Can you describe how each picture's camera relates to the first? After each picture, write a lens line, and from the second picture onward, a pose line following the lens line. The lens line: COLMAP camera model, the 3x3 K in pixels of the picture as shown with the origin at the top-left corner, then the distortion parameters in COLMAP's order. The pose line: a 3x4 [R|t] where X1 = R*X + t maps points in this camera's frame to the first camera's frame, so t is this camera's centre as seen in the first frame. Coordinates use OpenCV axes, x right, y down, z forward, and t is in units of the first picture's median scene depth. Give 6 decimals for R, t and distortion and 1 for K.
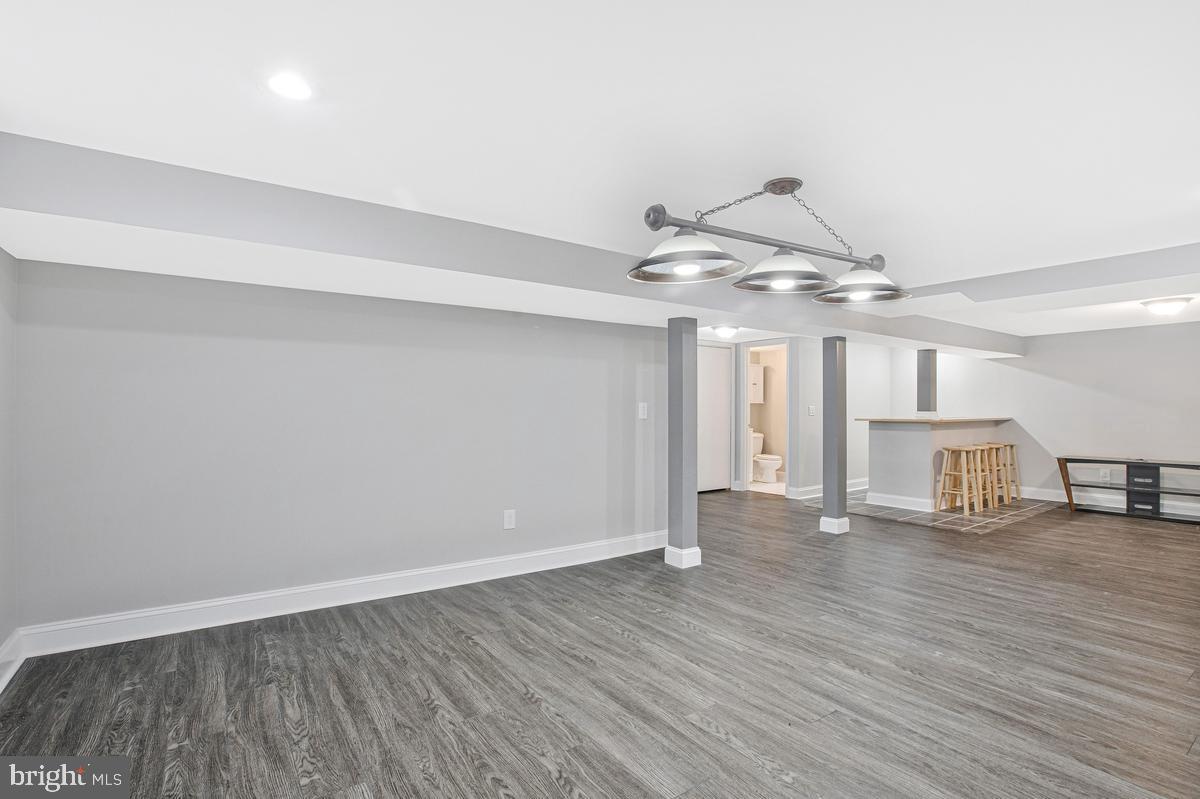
lens RADIAL K [[573.3, 0, 600.8], [0, 573.3, 417.9], [0, 0, 1]] dist [-0.050979, 0.015404]
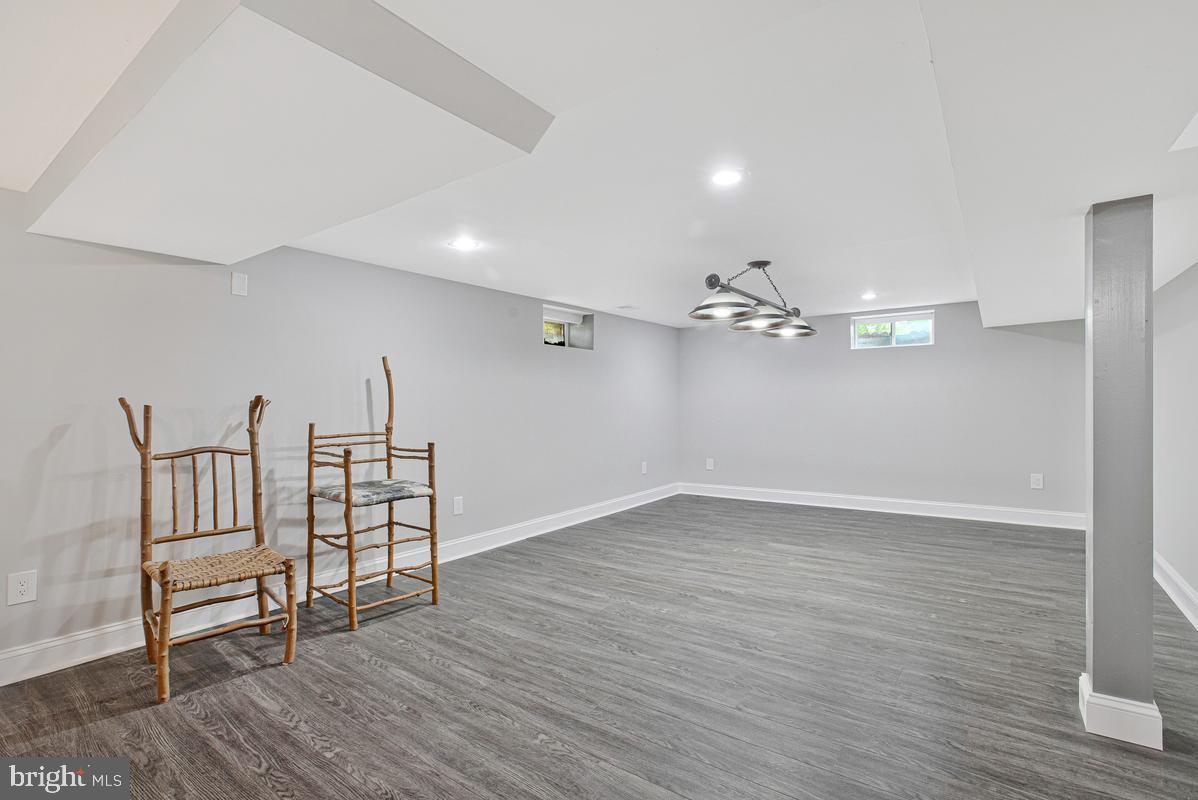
lens RADIAL K [[555.7, 0, 592.8], [0, 555.7, 398.4], [0, 0, 1]] dist [-0.048528, 0.013414]
pose [[-0.953184, 0.006449, -0.302323, 1.011137], [0.004702, 0.999968, 0.006506, -0.026352], [0.302355, 0.004780, -0.953183, 1.900705]]
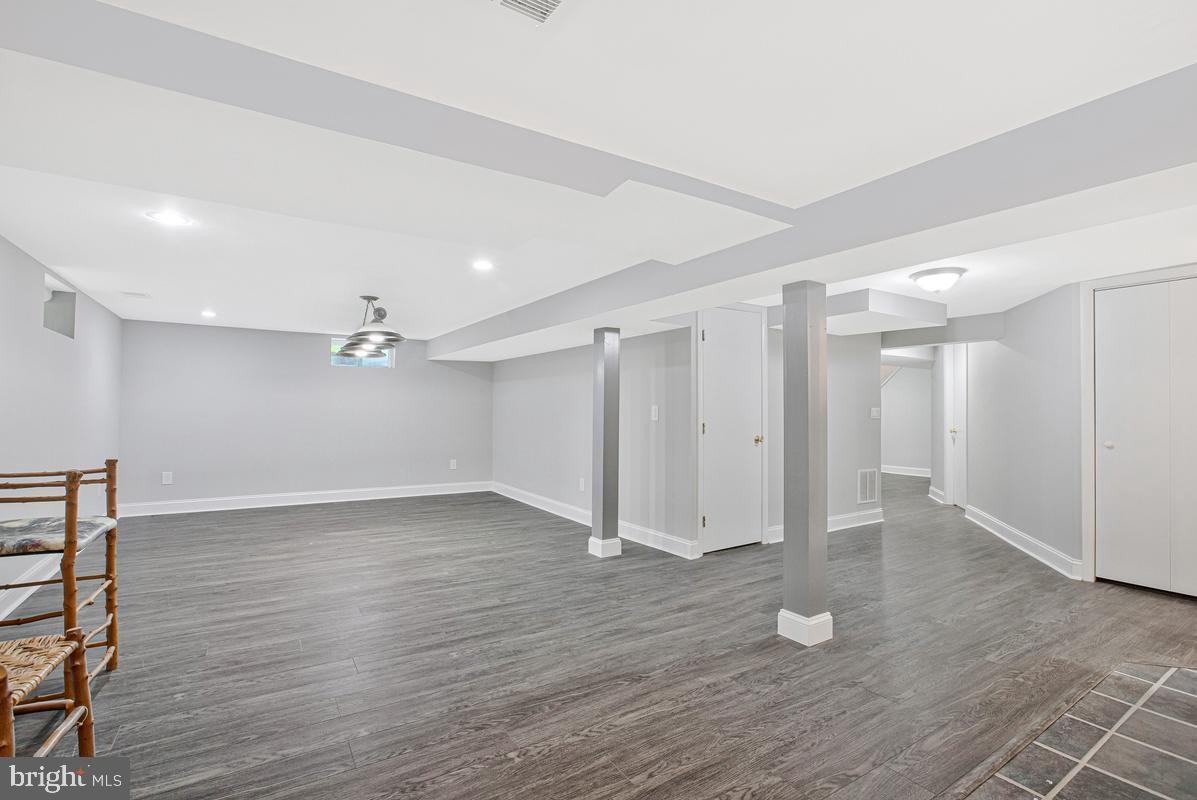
lens RADIAL K [[555.3, 0, 592.3], [0, 555.3, 398.4], [0, 0, 1]] dist [-0.048528, 0.013414]
pose [[-0.065640, -0.021149, -0.997619, 1.778969], [-0.022788, 0.999546, -0.019691, -0.027330], [0.997583, 0.021441, -0.066092, 1.539370]]
